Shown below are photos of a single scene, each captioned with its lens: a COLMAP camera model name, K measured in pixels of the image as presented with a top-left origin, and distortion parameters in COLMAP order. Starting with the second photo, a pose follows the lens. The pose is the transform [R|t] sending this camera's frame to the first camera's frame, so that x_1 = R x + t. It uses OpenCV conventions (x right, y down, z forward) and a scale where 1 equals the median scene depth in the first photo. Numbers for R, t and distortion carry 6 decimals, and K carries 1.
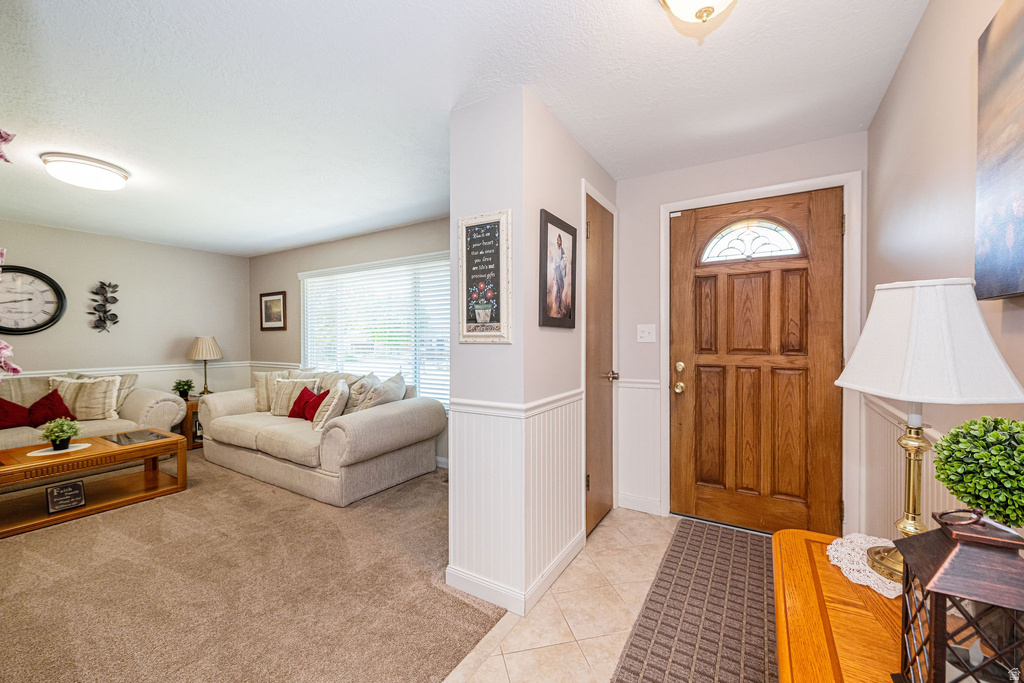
lens RADIAL K [[403.9, 0, 507.2], [0, 403.9, 339.0], [0, 0, 1]] dist [0.000532, -0.000173]
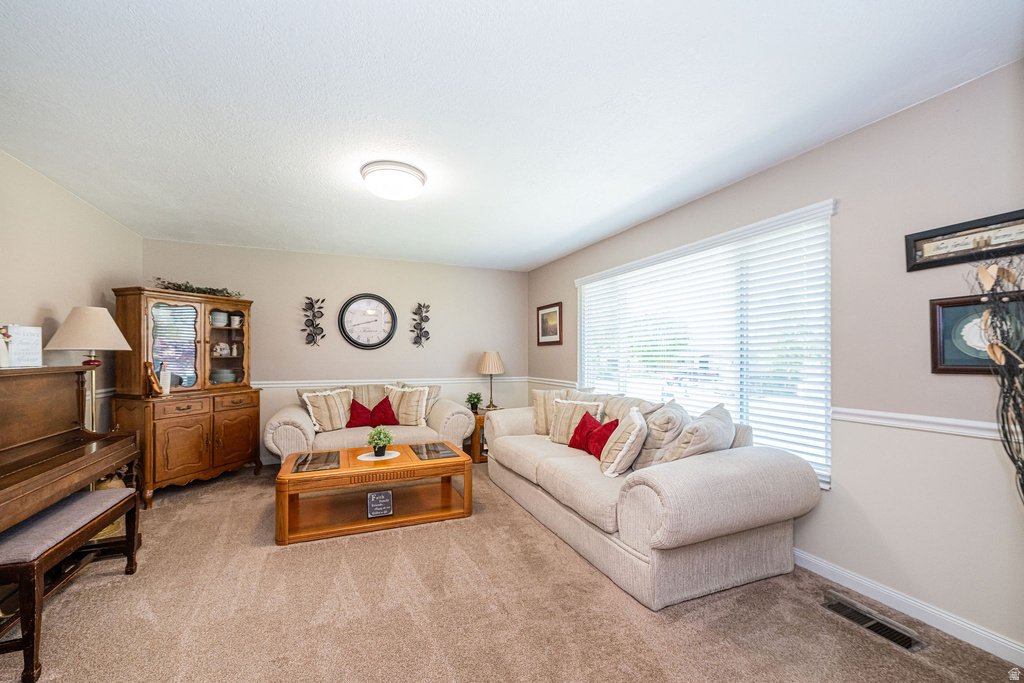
lens RADIAL K [[403.9, 0, 509.3], [0, 403.9, 349.1], [0, 0, 1]] dist [0.000532, -0.000173]
pose [[0.823024, -0.003818, -0.567993, -0.180184], [-0.007625, 0.999813, -0.017769, 0.007903], [0.567955, 0.018955, 0.822841, 0.257115]]
